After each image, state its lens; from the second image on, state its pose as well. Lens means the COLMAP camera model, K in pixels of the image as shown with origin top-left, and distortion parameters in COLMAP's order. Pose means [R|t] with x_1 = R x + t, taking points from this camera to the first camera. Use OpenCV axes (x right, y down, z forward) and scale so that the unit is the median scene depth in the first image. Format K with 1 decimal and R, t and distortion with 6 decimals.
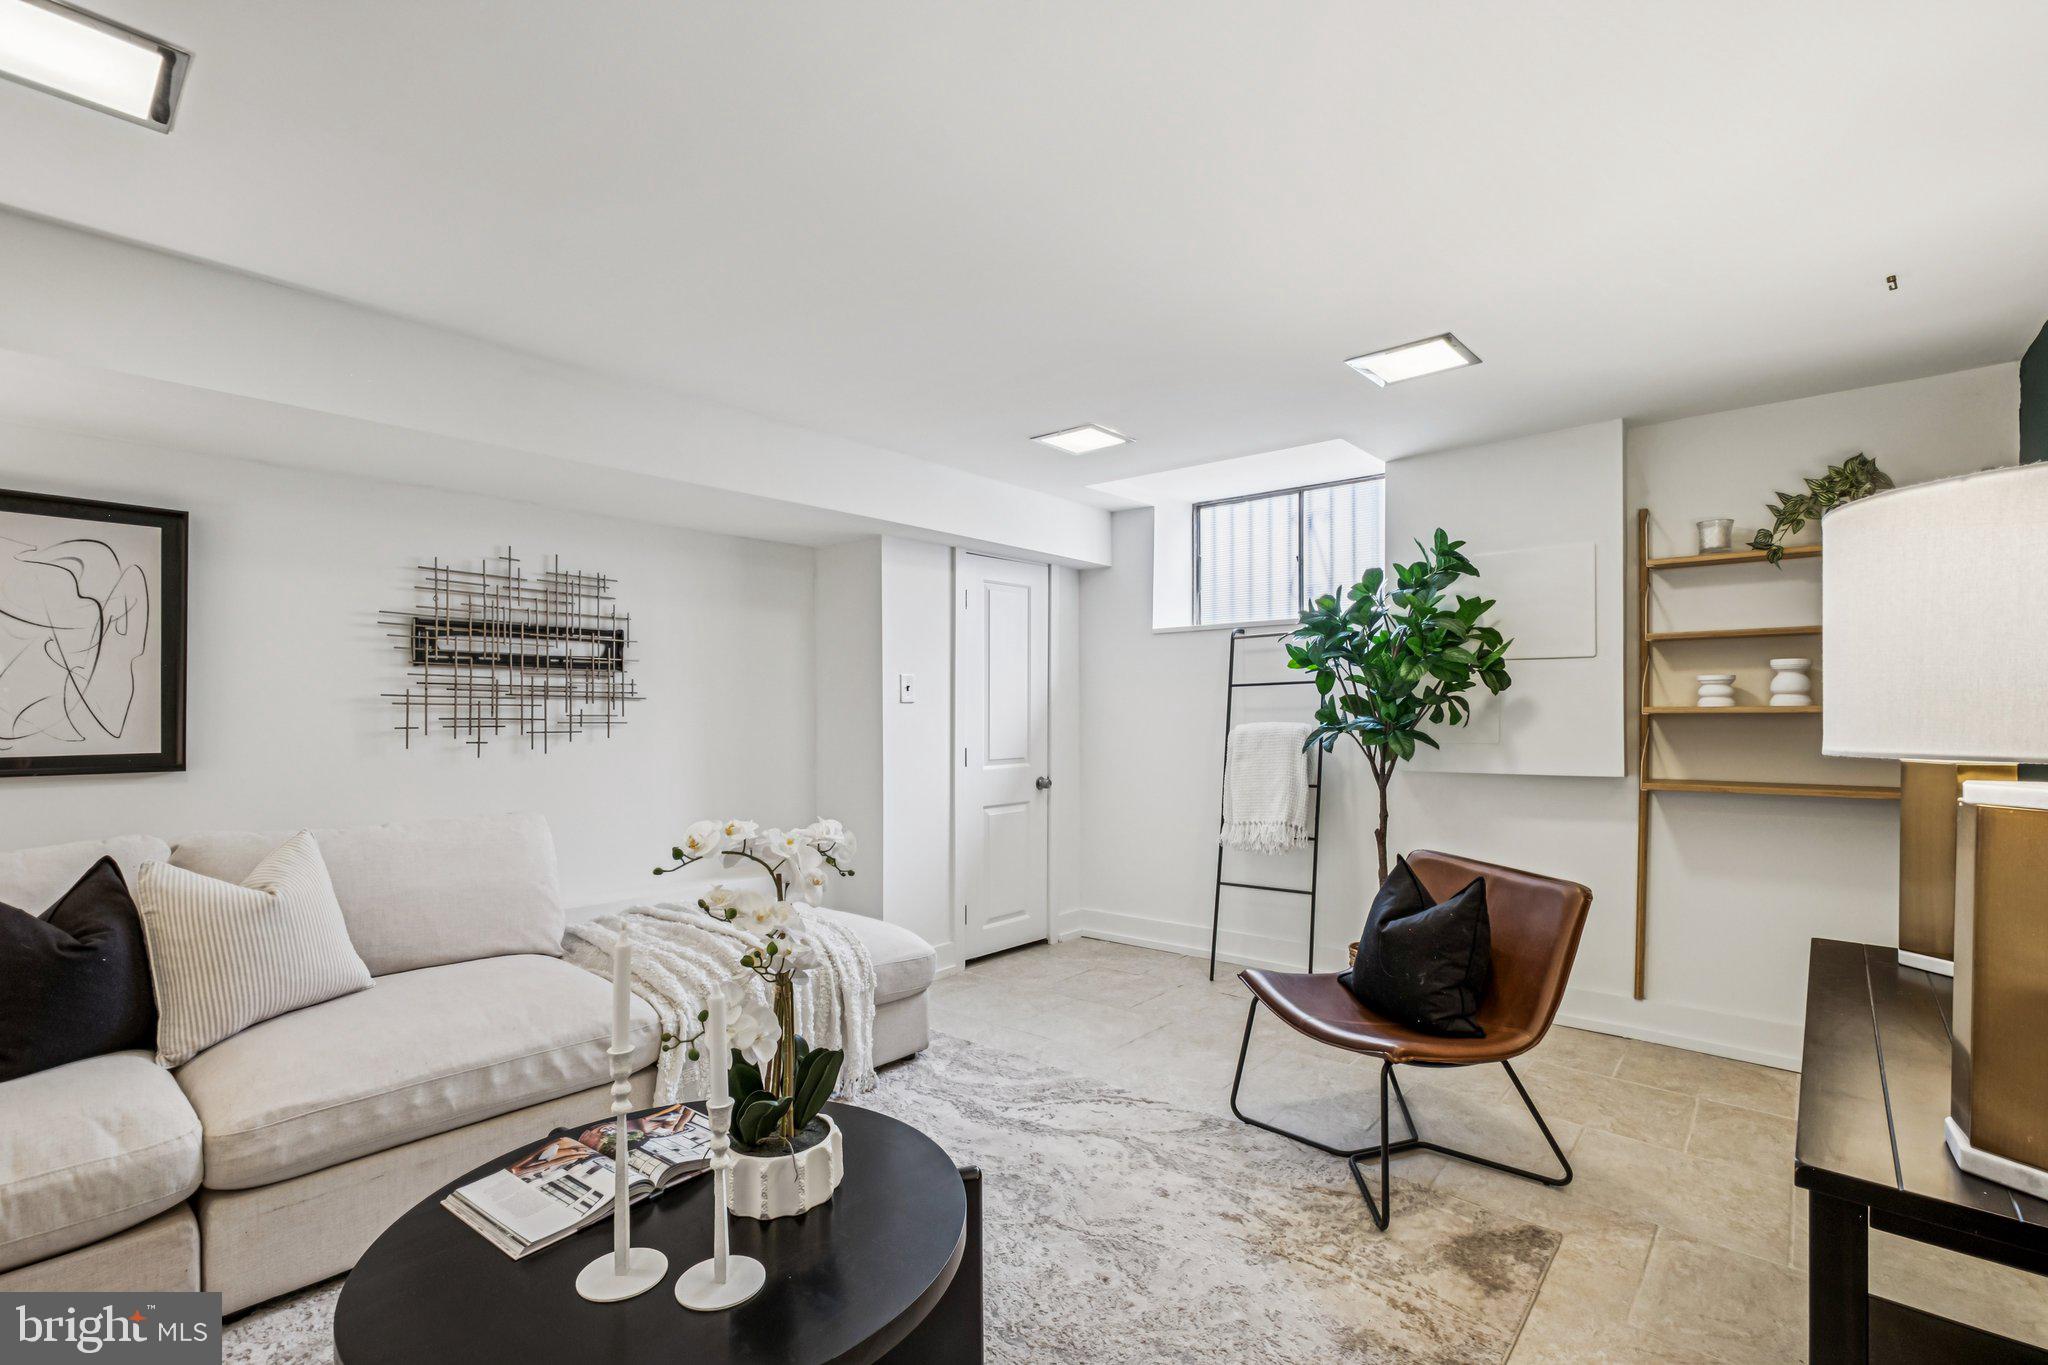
lens RADIAL K [[907.5, 0, 1015.0], [0, 907.5, 696.7], [0, 0, 1]] dist [-0.004060, -0.000879]
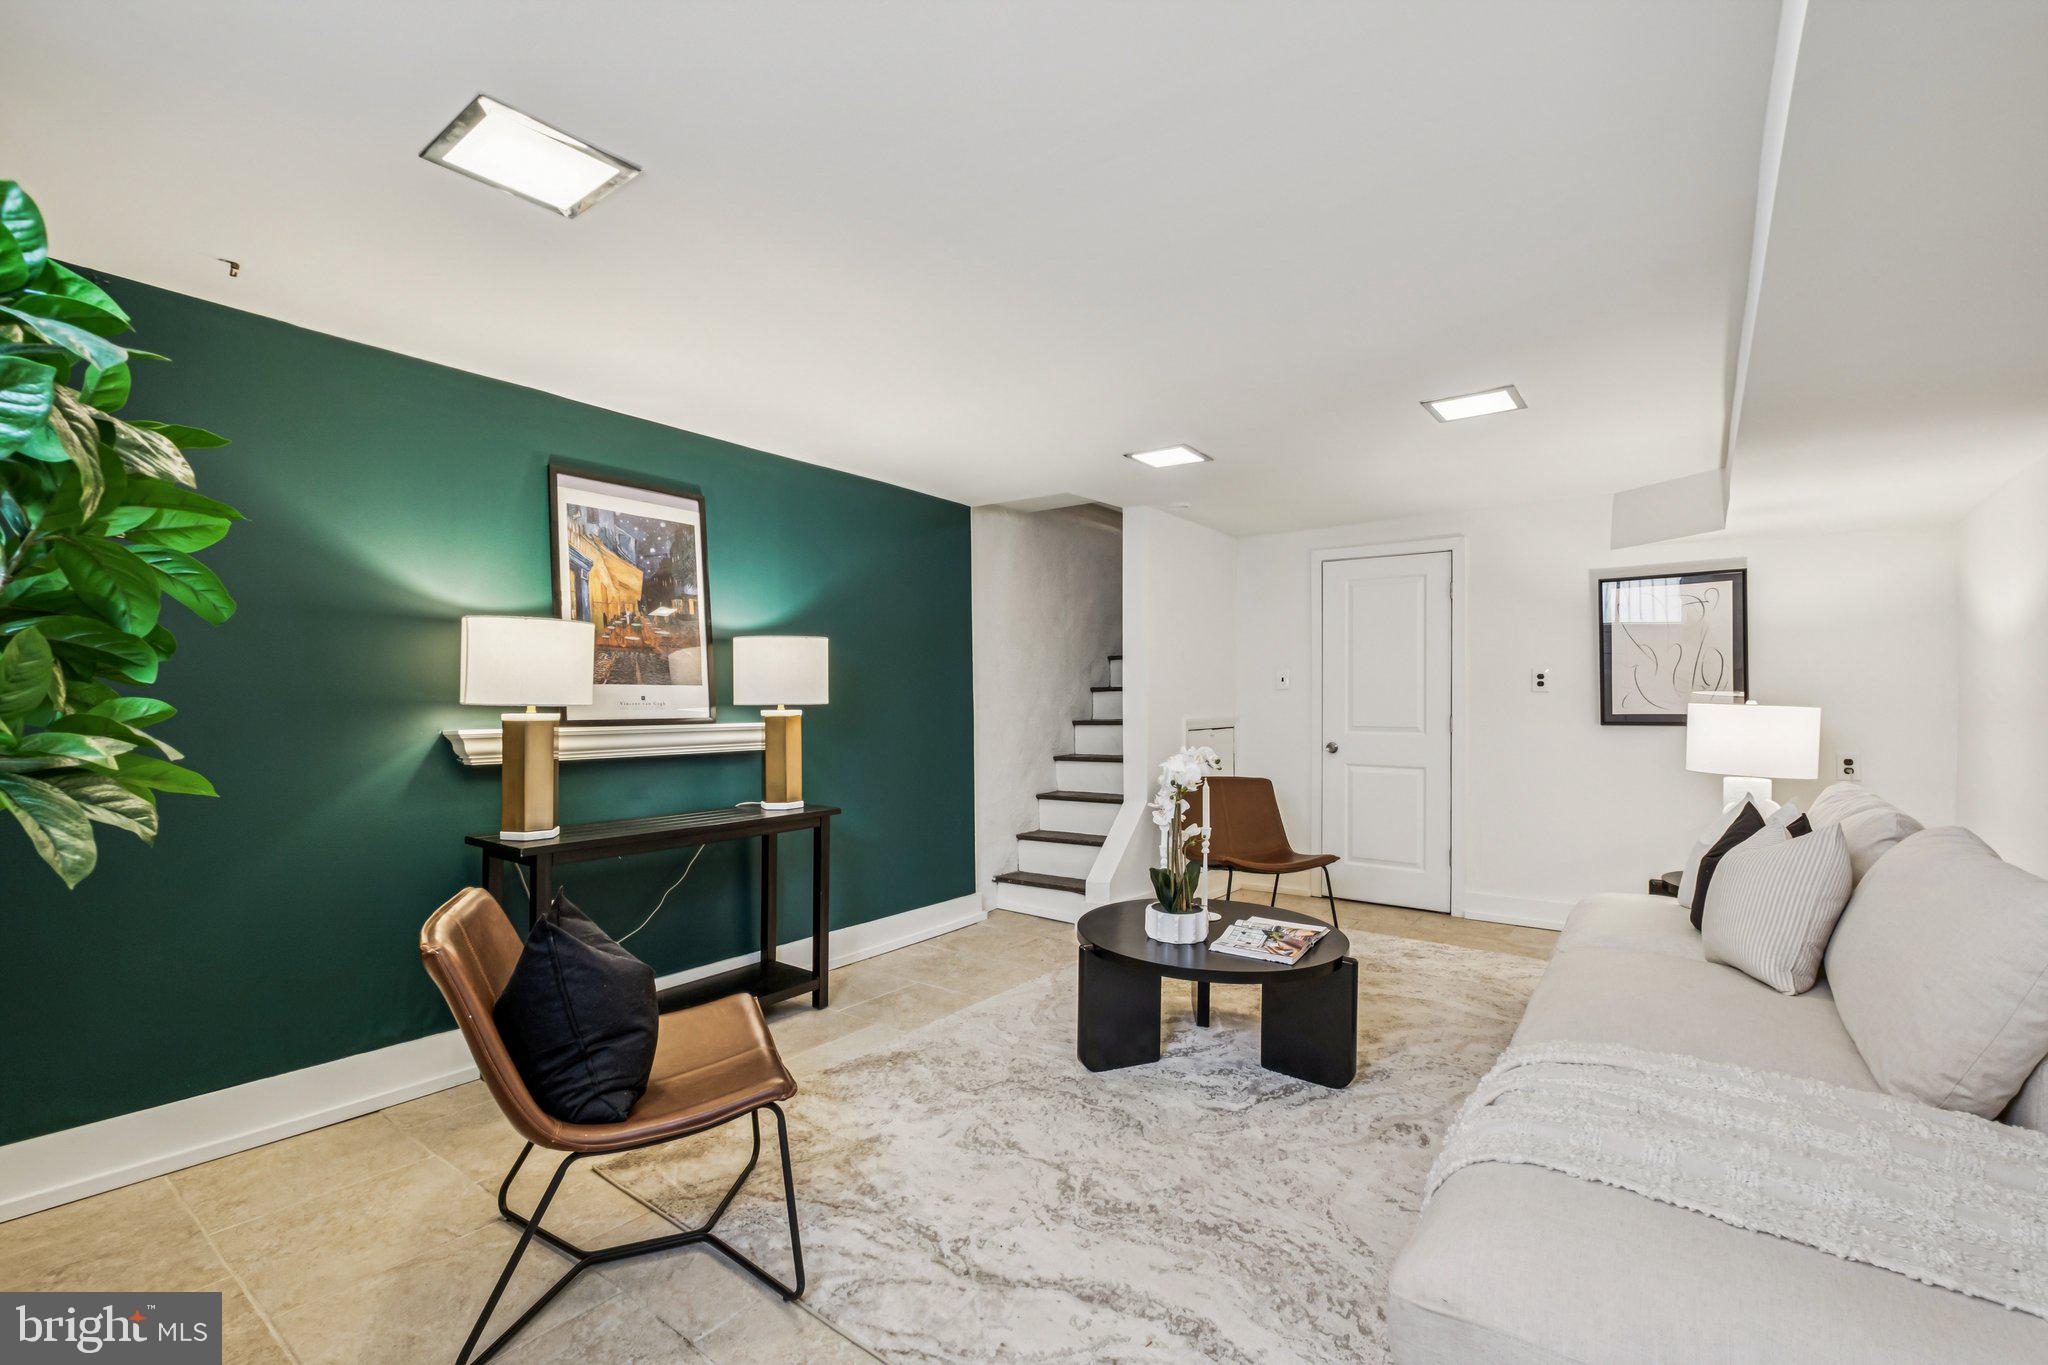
lens RADIAL K [[907.5, 0, 1015.0], [0, 907.5, 696.7], [0, 0, 1]] dist [-0.004060, -0.000879]
pose [[-0.997048, -0.001918, -0.076761, 0.146836], [-0.001171, 0.999952, -0.009776, 0.025173], [0.076776, -0.009657, -0.997002, 1.798600]]
